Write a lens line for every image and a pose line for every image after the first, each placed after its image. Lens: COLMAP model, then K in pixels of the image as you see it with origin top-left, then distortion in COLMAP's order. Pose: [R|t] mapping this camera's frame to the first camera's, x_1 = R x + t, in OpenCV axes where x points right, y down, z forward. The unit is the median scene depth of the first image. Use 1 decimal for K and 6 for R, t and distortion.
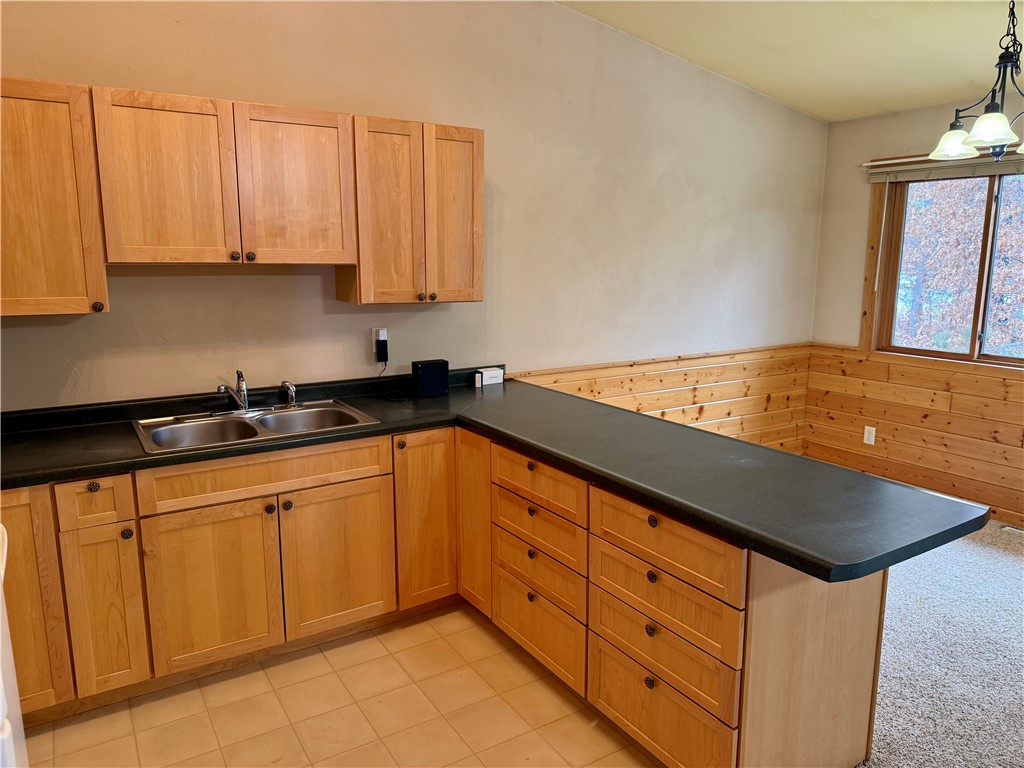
lens RADIAL K [[717.0, 0, 510.3], [0, 717.0, 382.8], [0, 0, 1]] dist [0.060834, -0.067381]
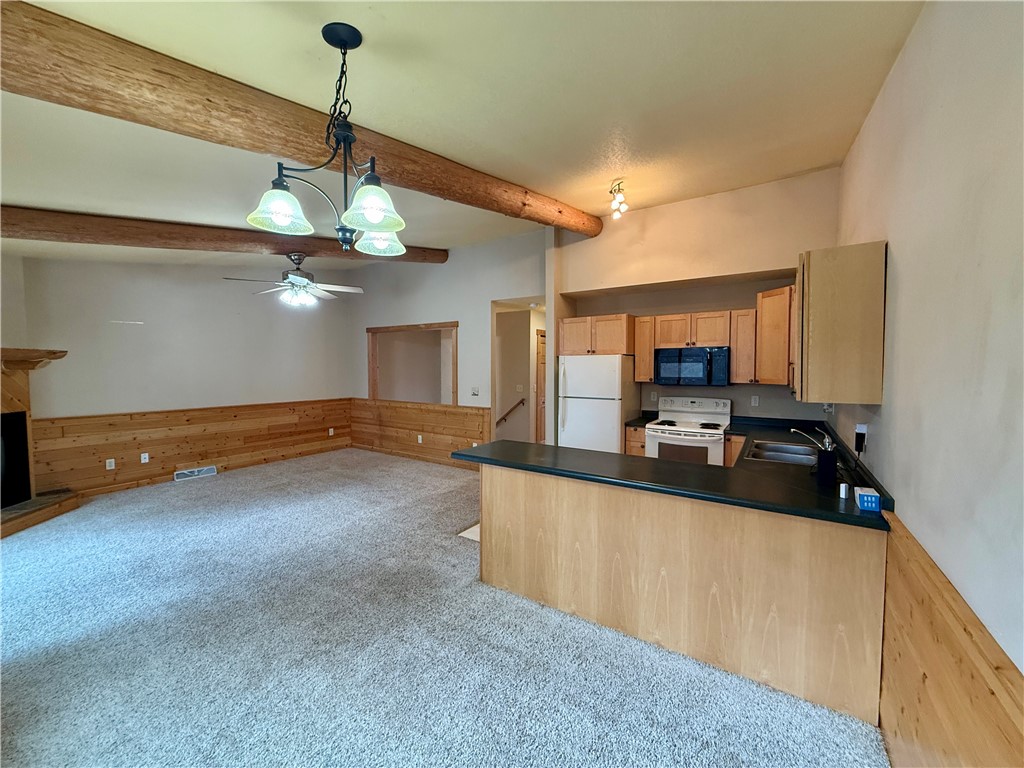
lens RADIAL K [[406.1, 0, 510.0], [0, 406.1, 384.6], [0, 0, 1]] dist [0.001491, -0.000318]
pose [[-0.911762, 0.016882, -0.410372, 0.684523], [-0.074147, 0.975972, 0.204891, -0.257622], [0.403970, 0.217239, -0.888603, 1.504294]]
